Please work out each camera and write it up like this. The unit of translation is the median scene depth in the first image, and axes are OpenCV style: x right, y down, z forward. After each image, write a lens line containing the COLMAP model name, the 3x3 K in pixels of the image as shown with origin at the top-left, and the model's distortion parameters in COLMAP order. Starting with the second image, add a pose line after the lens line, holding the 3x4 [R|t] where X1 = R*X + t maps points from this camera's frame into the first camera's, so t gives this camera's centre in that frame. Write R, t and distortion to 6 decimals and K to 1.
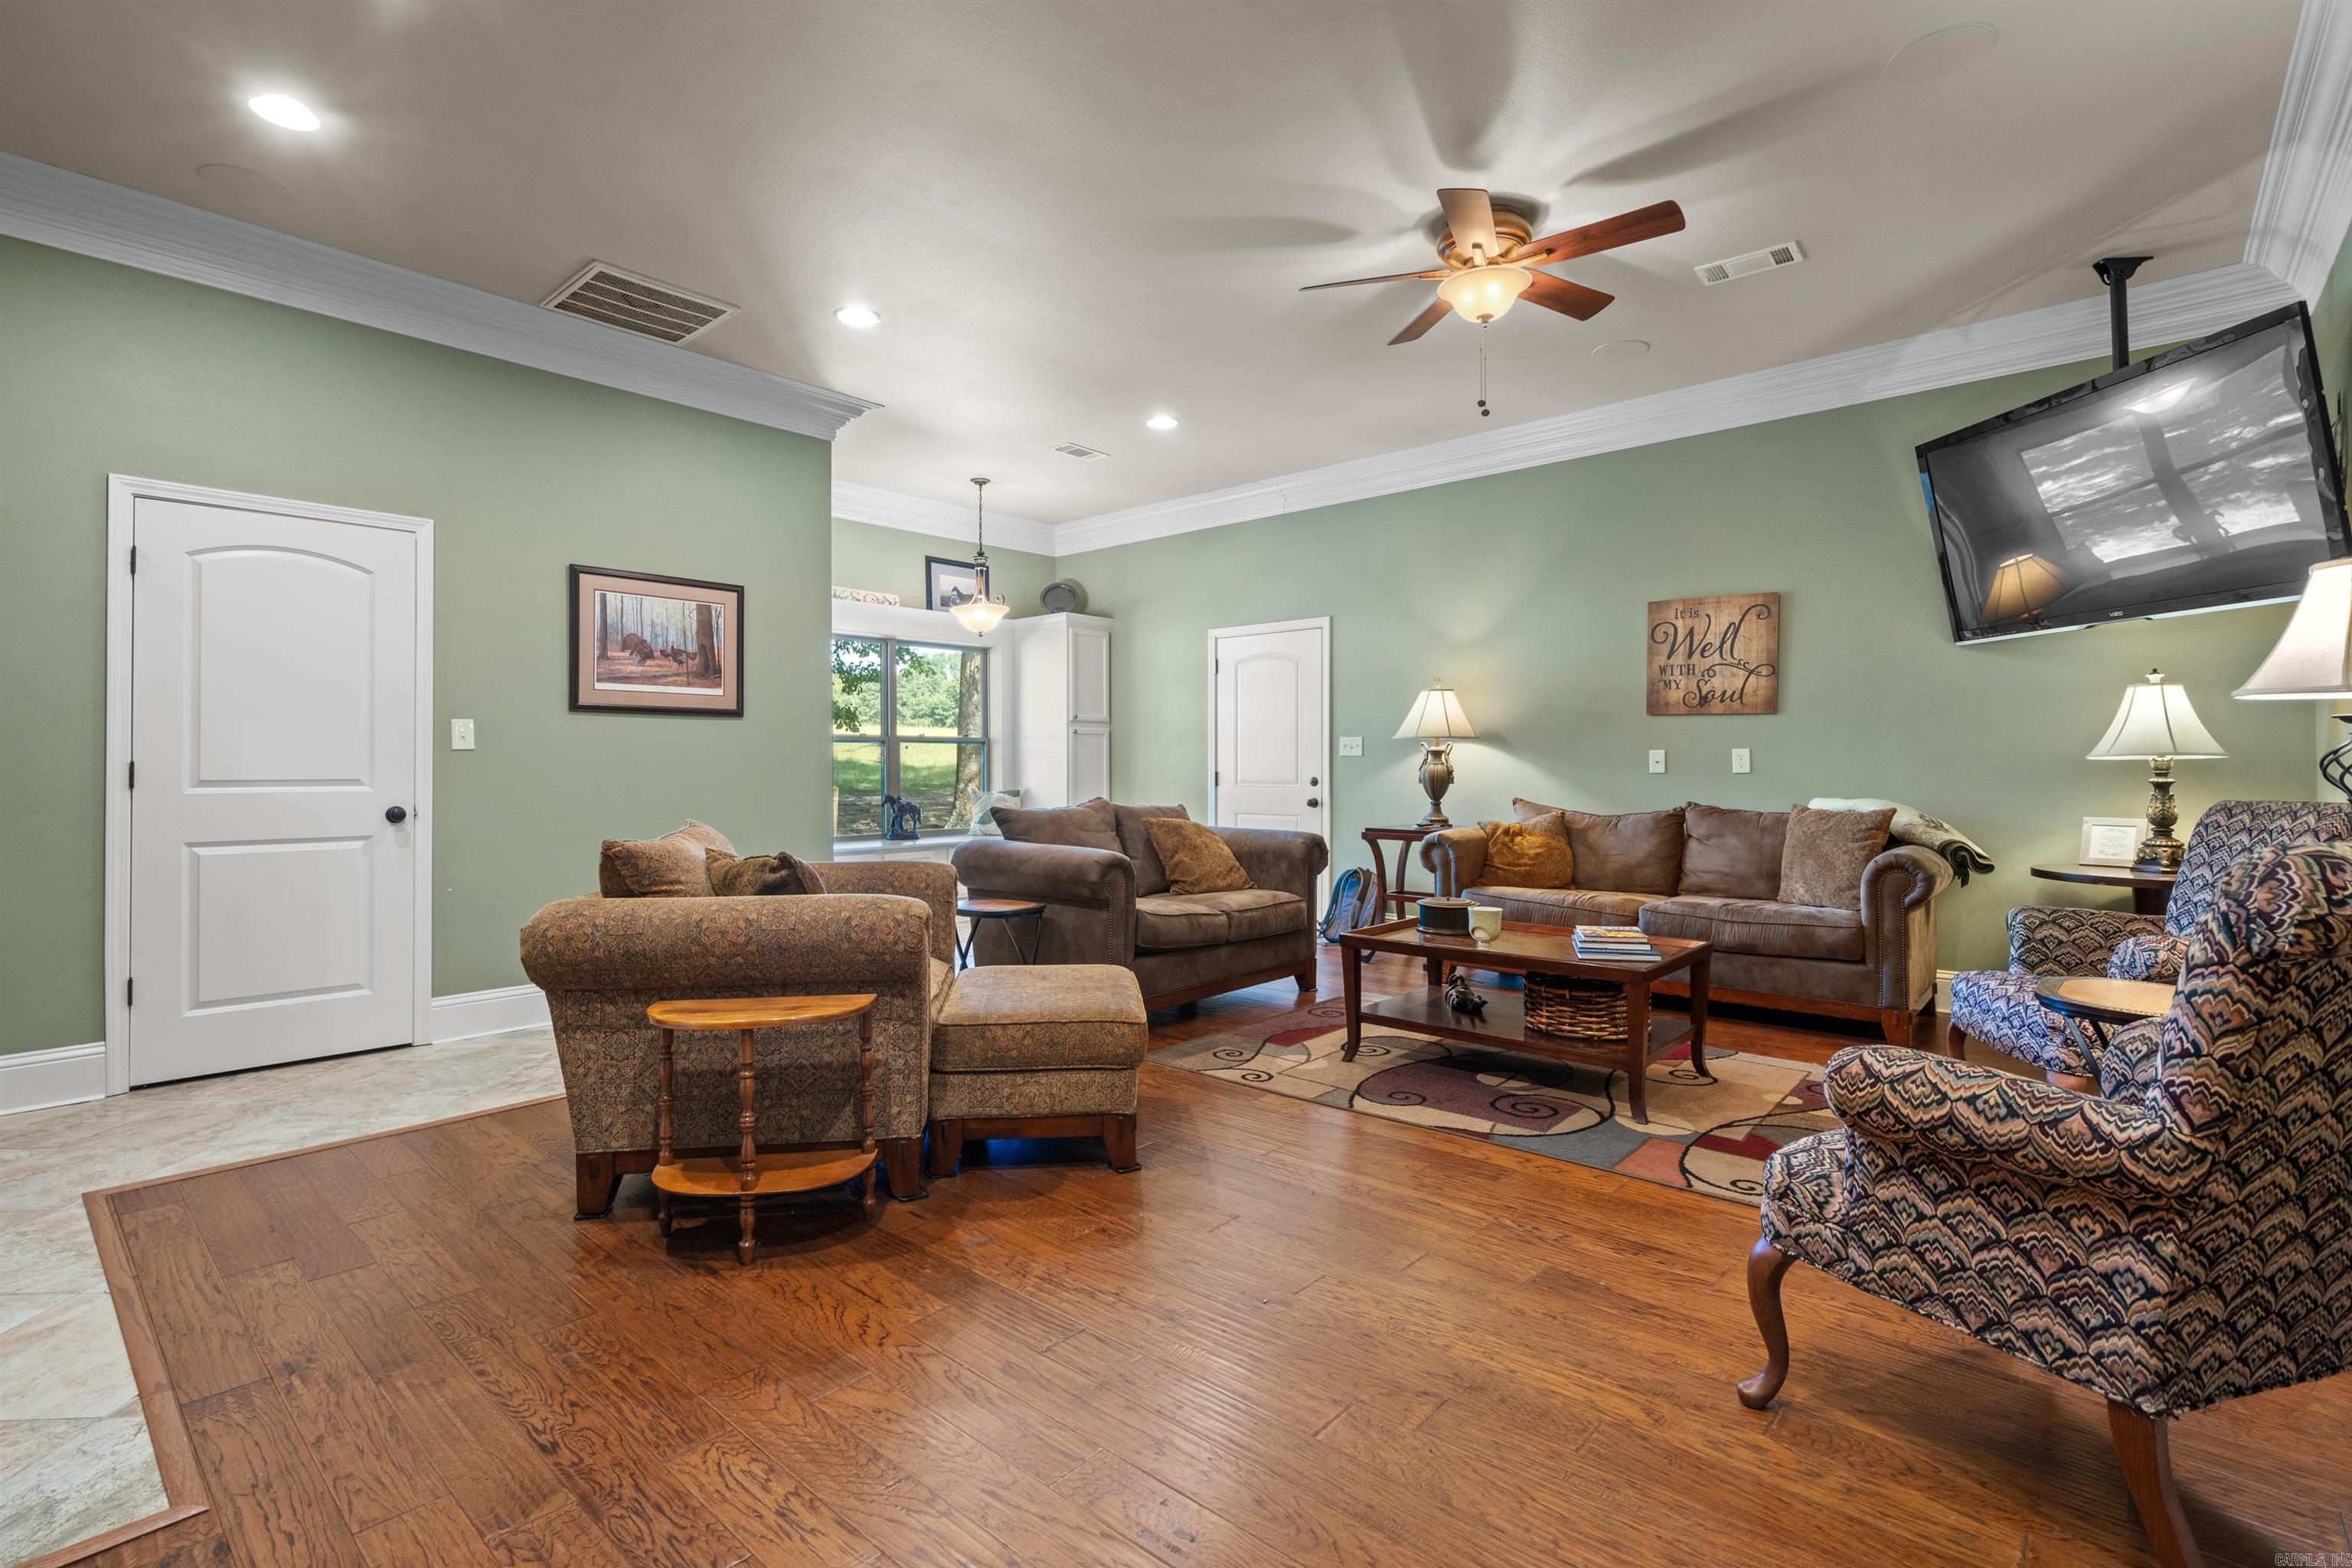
lens RADIAL K [[1083.2, 0, 1170.5], [0, 1083.2, 773.2], [0, 0, 1]] dist [-0.003157, 0.001300]
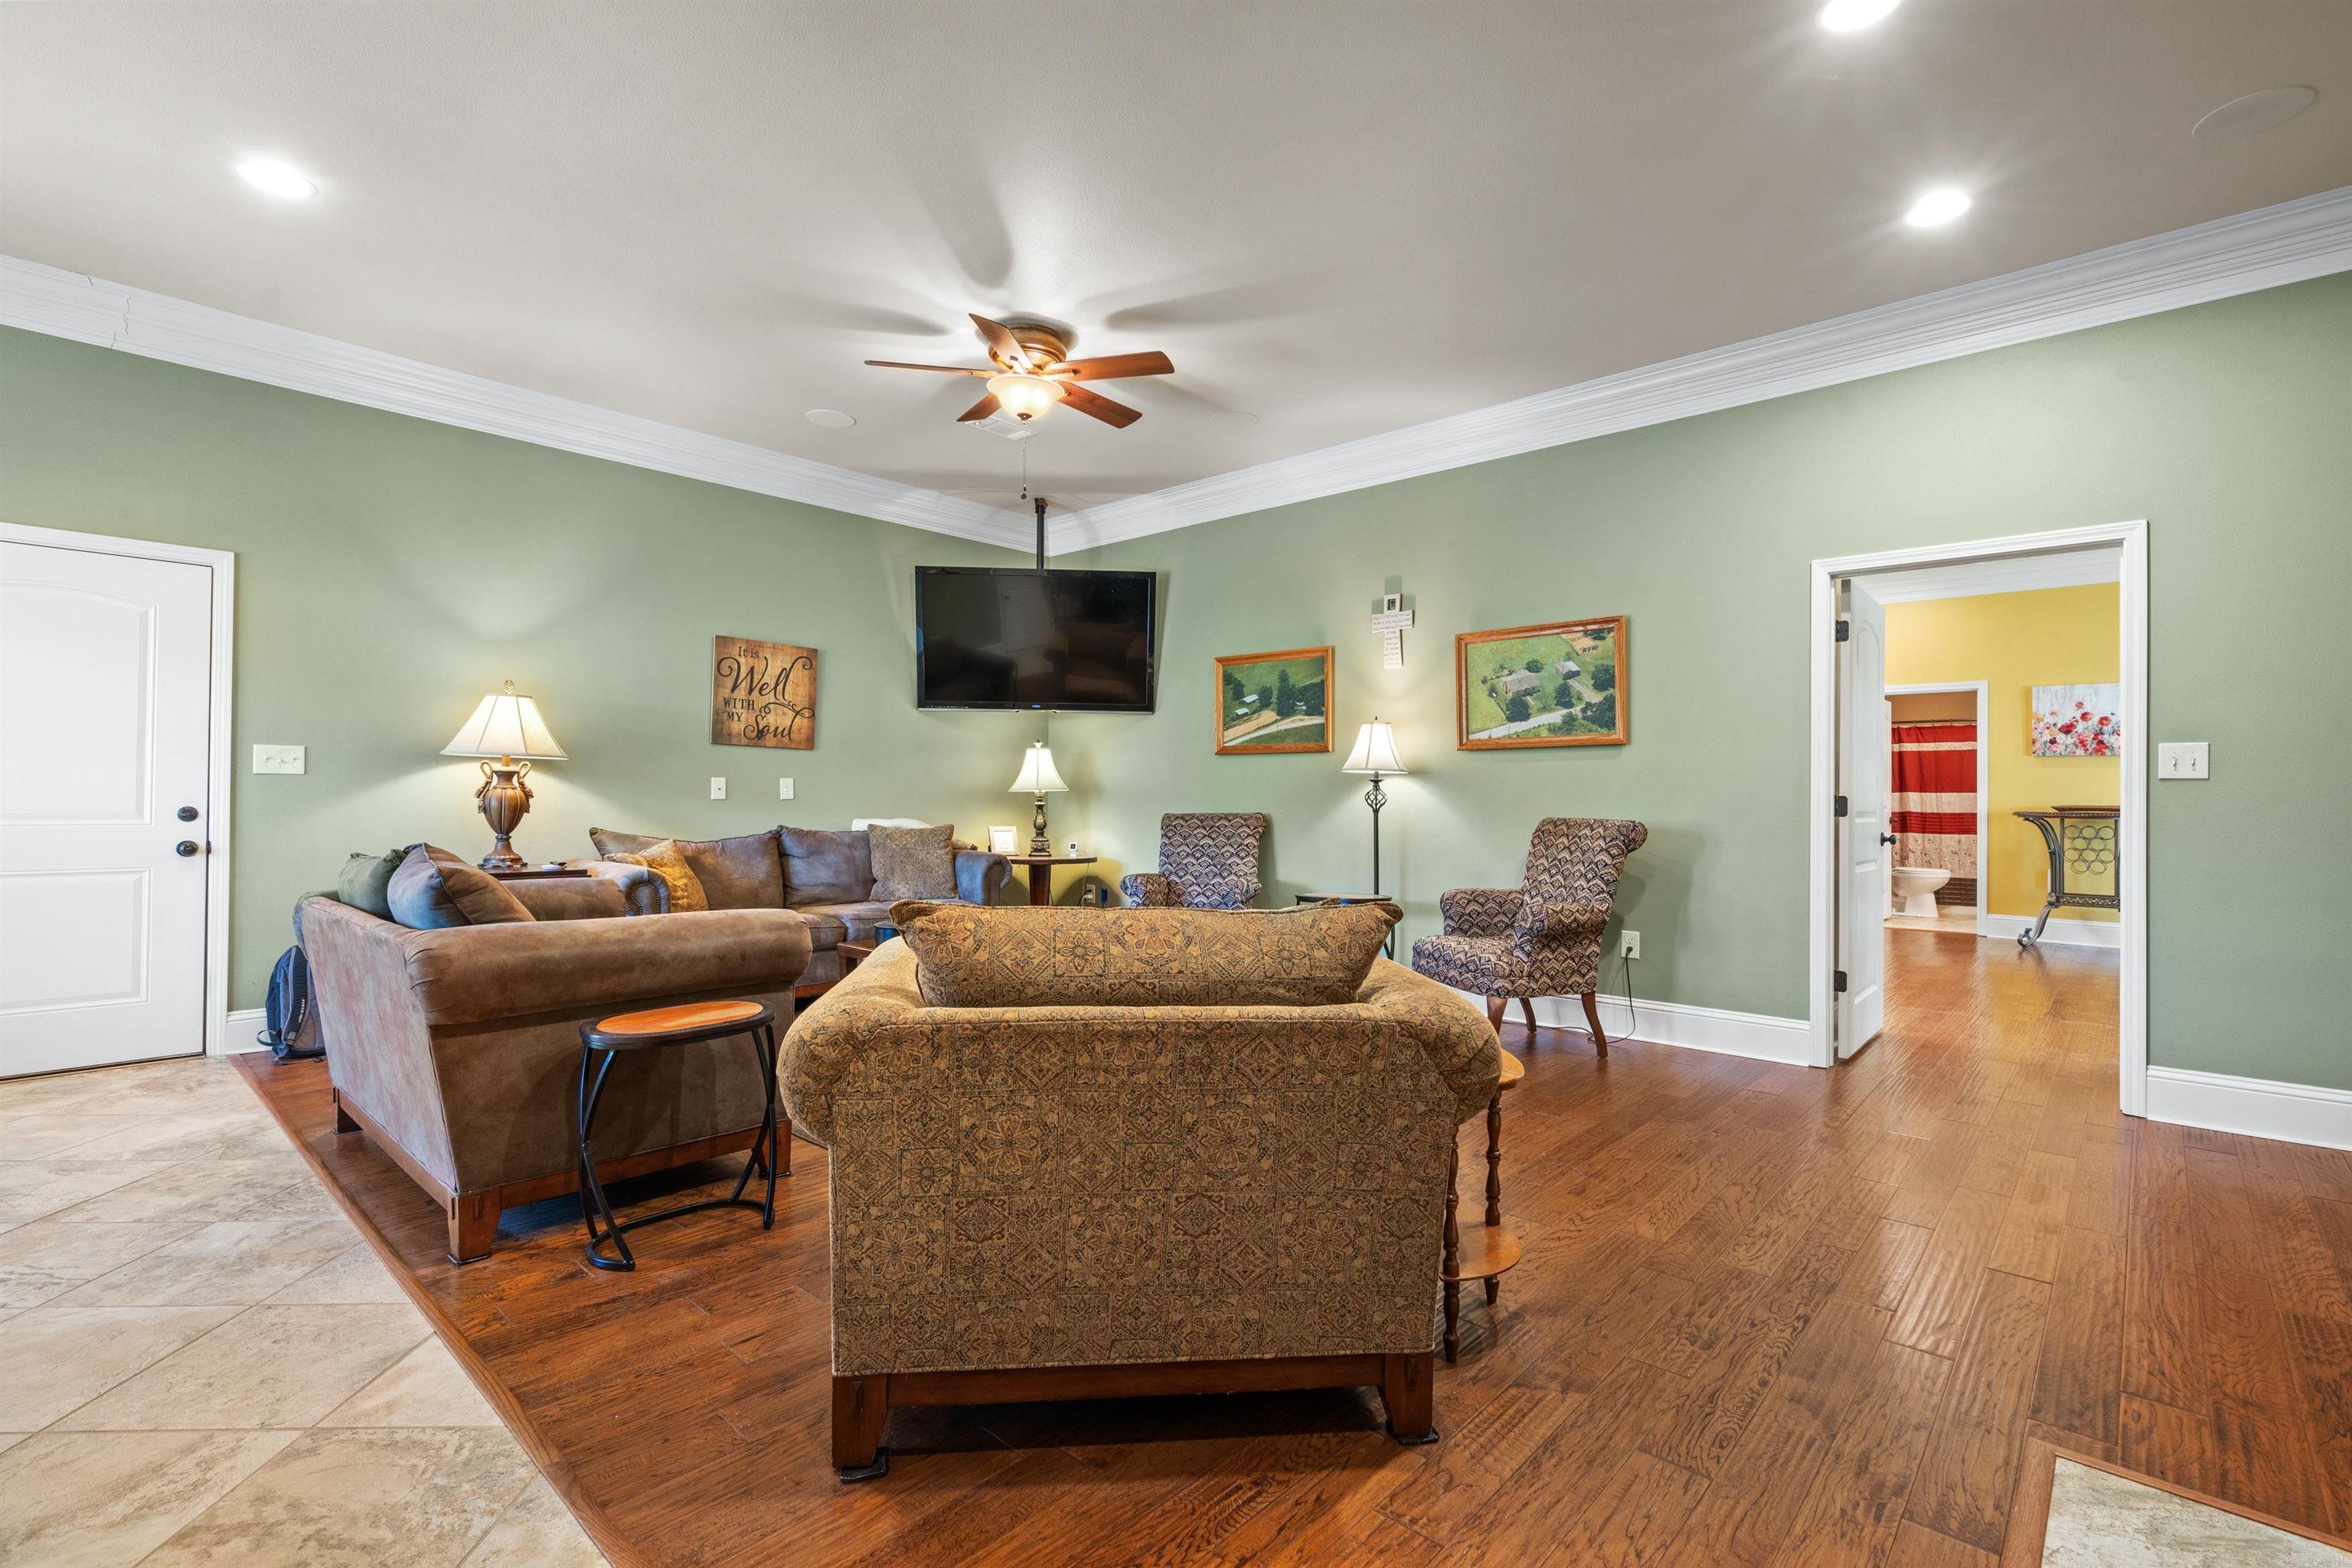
lens RADIAL K [[1083.2, 0, 1171.4], [0, 1083.2, 790.0], [0, 0, 1]] dist [-0.003157, 0.001300]
pose [[0.007570, 0.006776, 0.999948, -0.617391], [-0.000146, 0.999977, -0.006775, -0.002217], [-0.999971, -0.000094, 0.007571, 0.572747]]
